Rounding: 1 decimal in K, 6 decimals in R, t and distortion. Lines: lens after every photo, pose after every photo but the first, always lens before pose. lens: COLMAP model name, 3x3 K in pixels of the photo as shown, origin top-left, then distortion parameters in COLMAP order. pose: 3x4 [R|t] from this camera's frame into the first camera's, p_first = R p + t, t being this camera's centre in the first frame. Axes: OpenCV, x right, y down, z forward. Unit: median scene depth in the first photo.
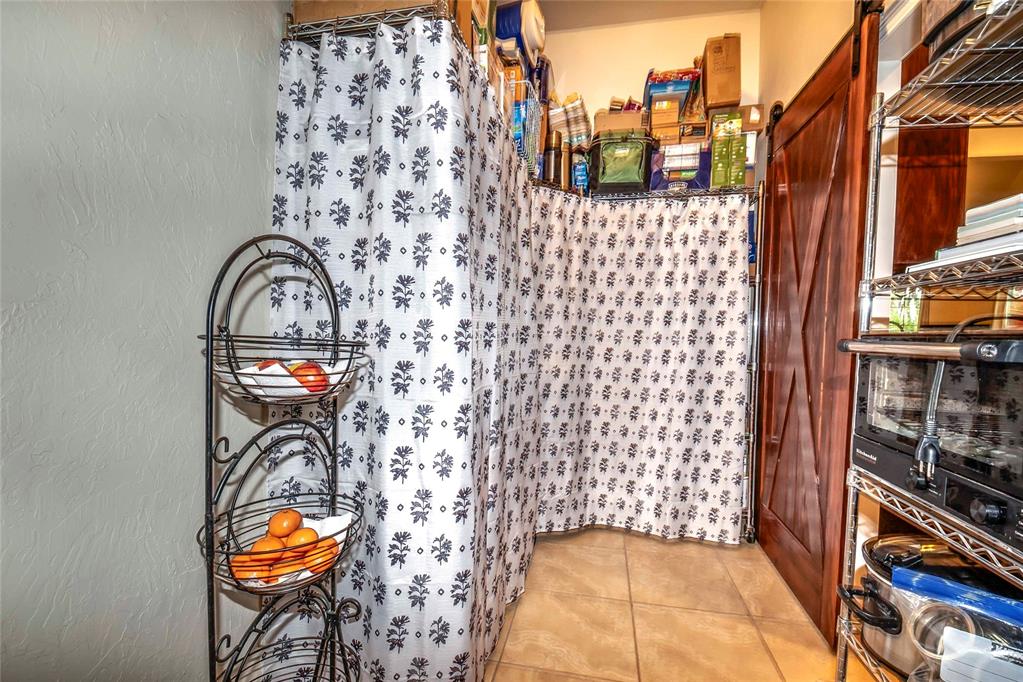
lens RADIAL K [[460.9, 0, 507.6], [0, 460.9, 337.7], [0, 0, 1]] dist [-0.008034, -0.004834]
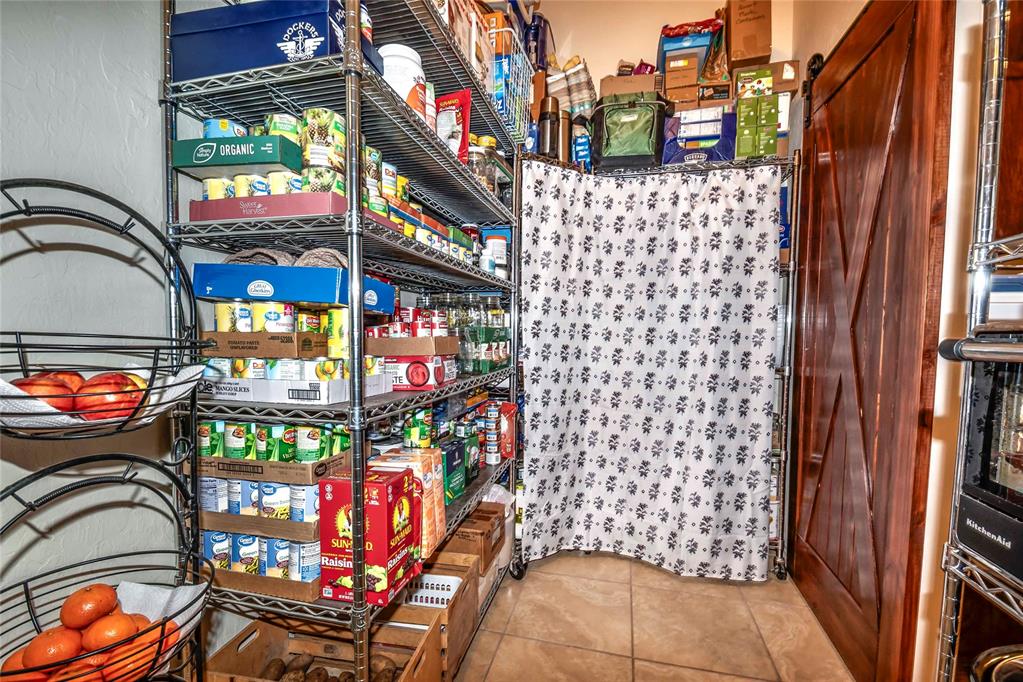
lens RADIAL K [[460.9, 0, 514.1], [0, 460.9, 338.8], [0, 0, 1]] dist [-0.008034, -0.004834]
pose [[0.999157, -0.000718, -0.041048, 0.070016], [0.000843, 0.999995, 0.003011, 0.000687], [0.041046, -0.003043, 0.999153, 0.139667]]
